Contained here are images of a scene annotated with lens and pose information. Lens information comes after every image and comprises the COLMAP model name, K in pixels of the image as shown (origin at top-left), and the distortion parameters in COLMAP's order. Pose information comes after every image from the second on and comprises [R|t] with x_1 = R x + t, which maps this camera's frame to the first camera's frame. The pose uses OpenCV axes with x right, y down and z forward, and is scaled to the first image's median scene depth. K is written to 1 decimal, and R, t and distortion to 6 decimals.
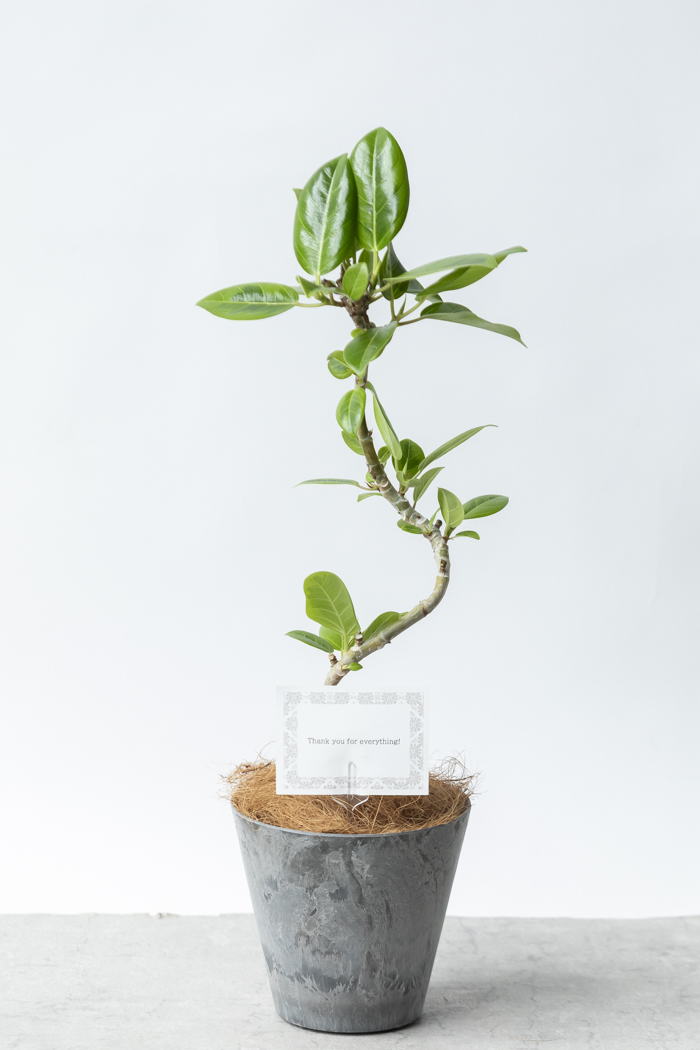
lens RADIAL K [[7839.7, 0, 345.2], [0, 7839.7, 526.9], [0, 0, 1]] dist [0.934649, 0.000000]
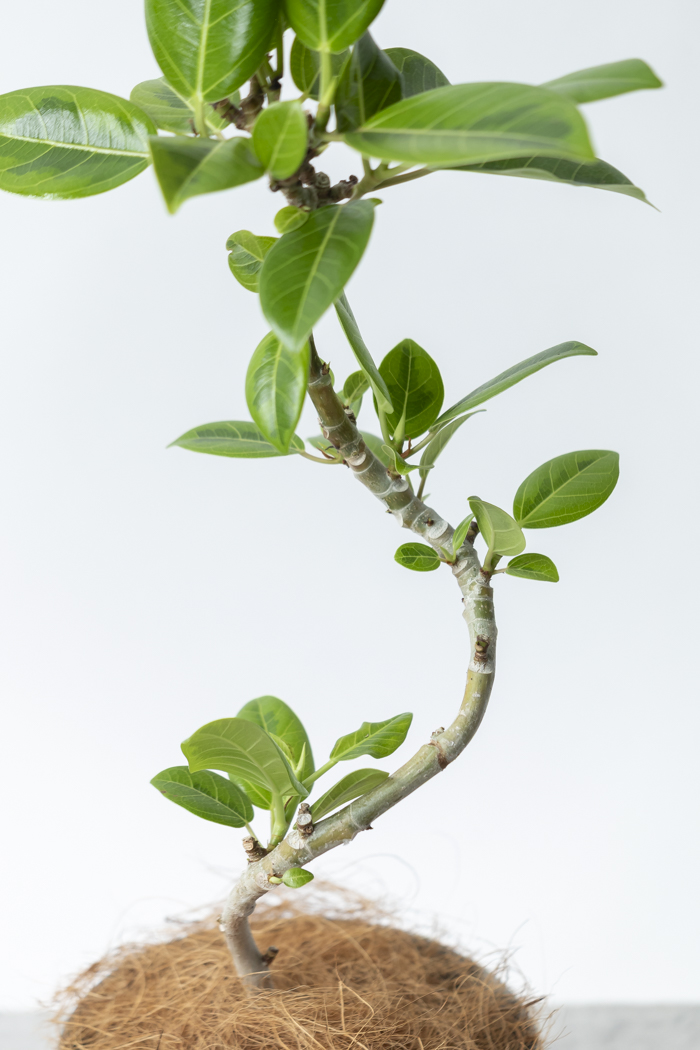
lens RADIAL K [[5992.4, 0, 352.1], [0, 5992.4, 527.2], [0, 0, 1]] dist [0.312707, 0.000000]
pose [[0.999758, -0.005817, -0.021215, 0.012355], [0.012336, 0.946744, 0.321751, -0.118225], [0.018214, -0.321935, 0.946587, 0.656770]]
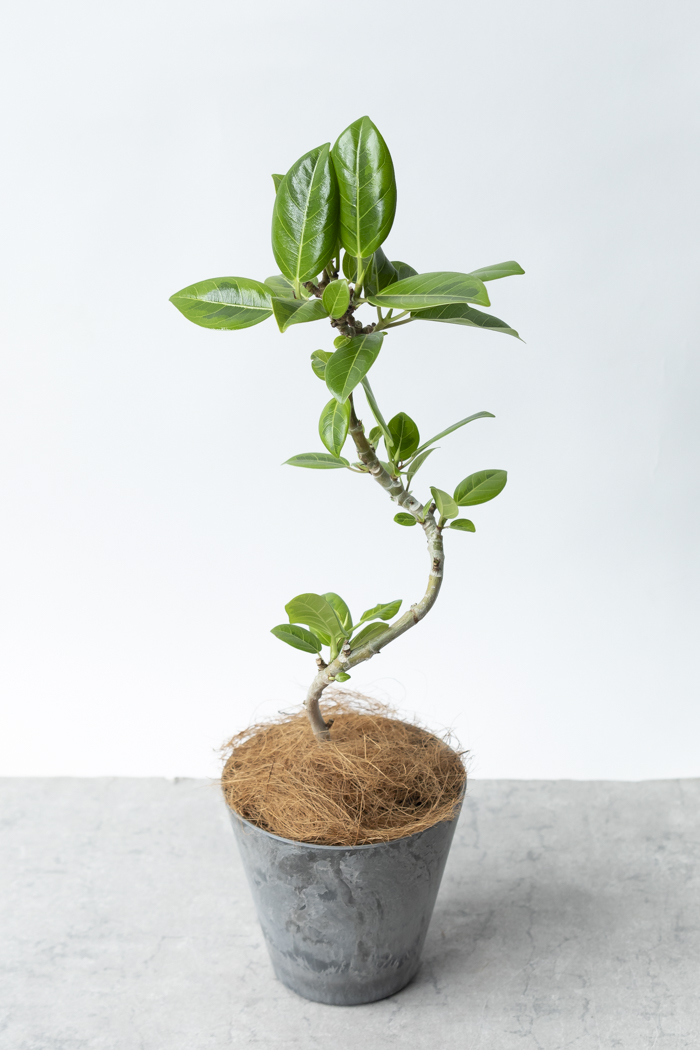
lens RADIAL K [[3542.0, 0, 359.7], [0, 3542.0, 518.4], [0, 0, 1]] dist [0.034988, 0.000000]
pose [[0.999229, 0.005056, -0.038925, 0.019818], [0.005500, 0.963851, 0.266385, -0.114198], [0.038865, -0.266394, 0.963080, 0.586170]]
